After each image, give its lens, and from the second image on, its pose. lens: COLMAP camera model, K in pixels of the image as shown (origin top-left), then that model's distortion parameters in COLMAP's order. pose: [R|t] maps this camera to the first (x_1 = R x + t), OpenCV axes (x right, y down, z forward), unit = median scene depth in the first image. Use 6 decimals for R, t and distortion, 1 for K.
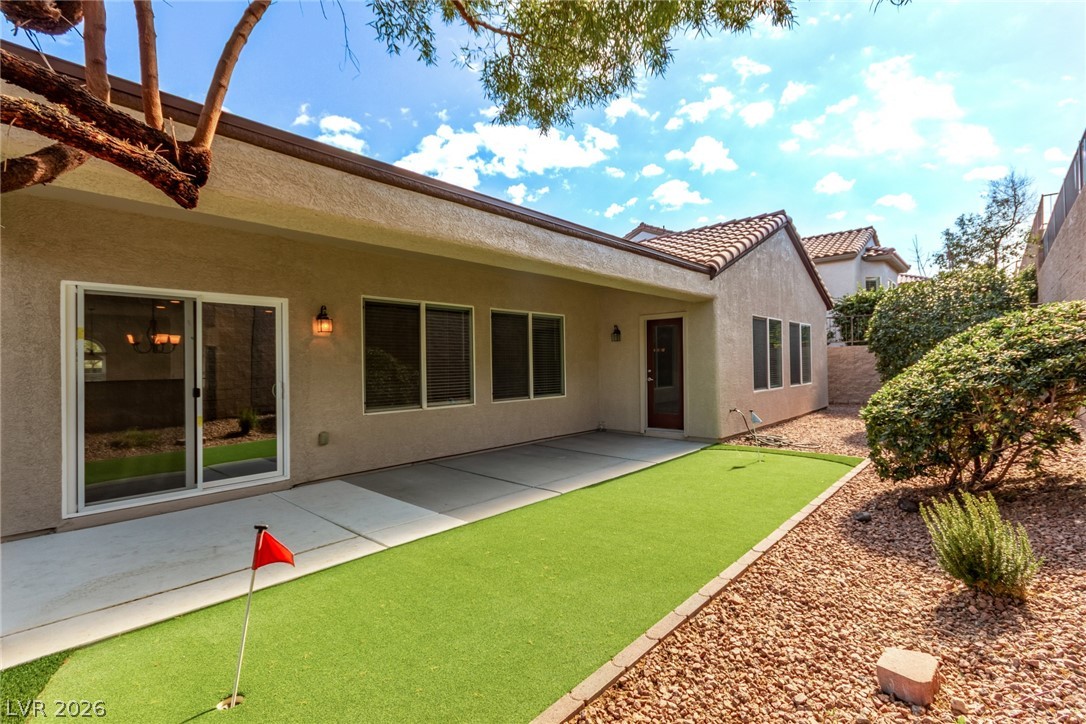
lens RADIAL K [[503.7, 0, 548.0], [0, 503.7, 358.7], [0, 0, 1]] dist [0.000996, 0.000185]
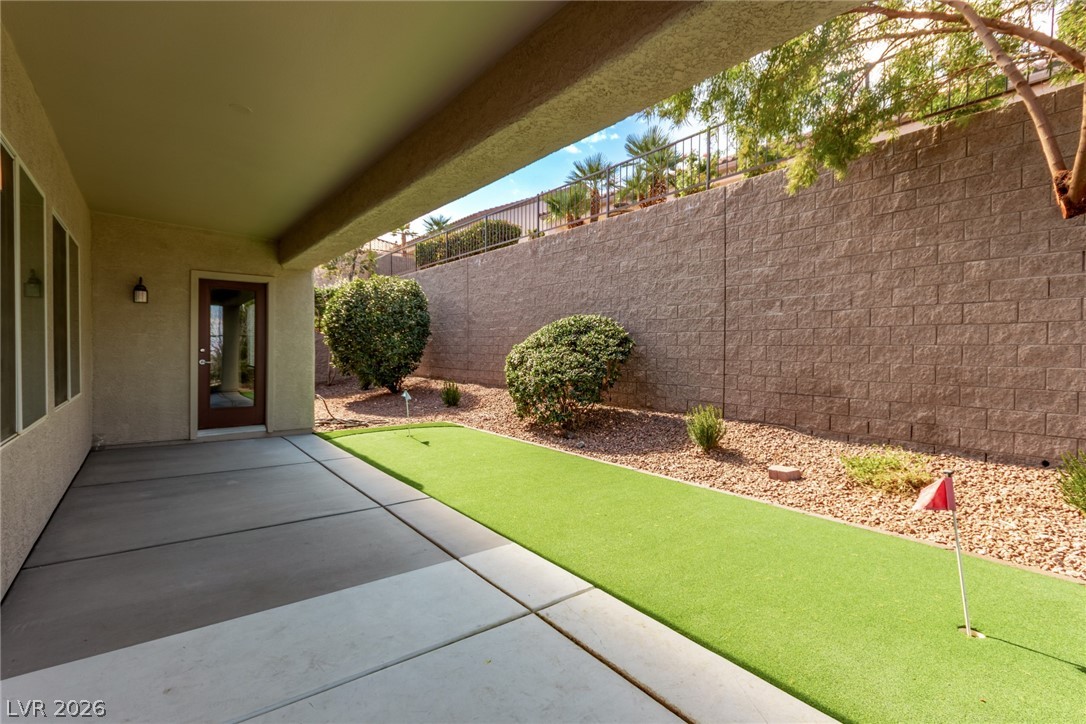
lens RADIAL K [[503.7, 0, 548.0], [0, 503.7, 358.7], [0, 0, 1]] dist [0.000996, 0.000185]
pose [[0.172387, 0.000448, 0.985029, -0.735863], [-0.024050, 0.999704, 0.003754, 0.038060], [-0.984736, -0.024337, 0.172346, 0.684125]]
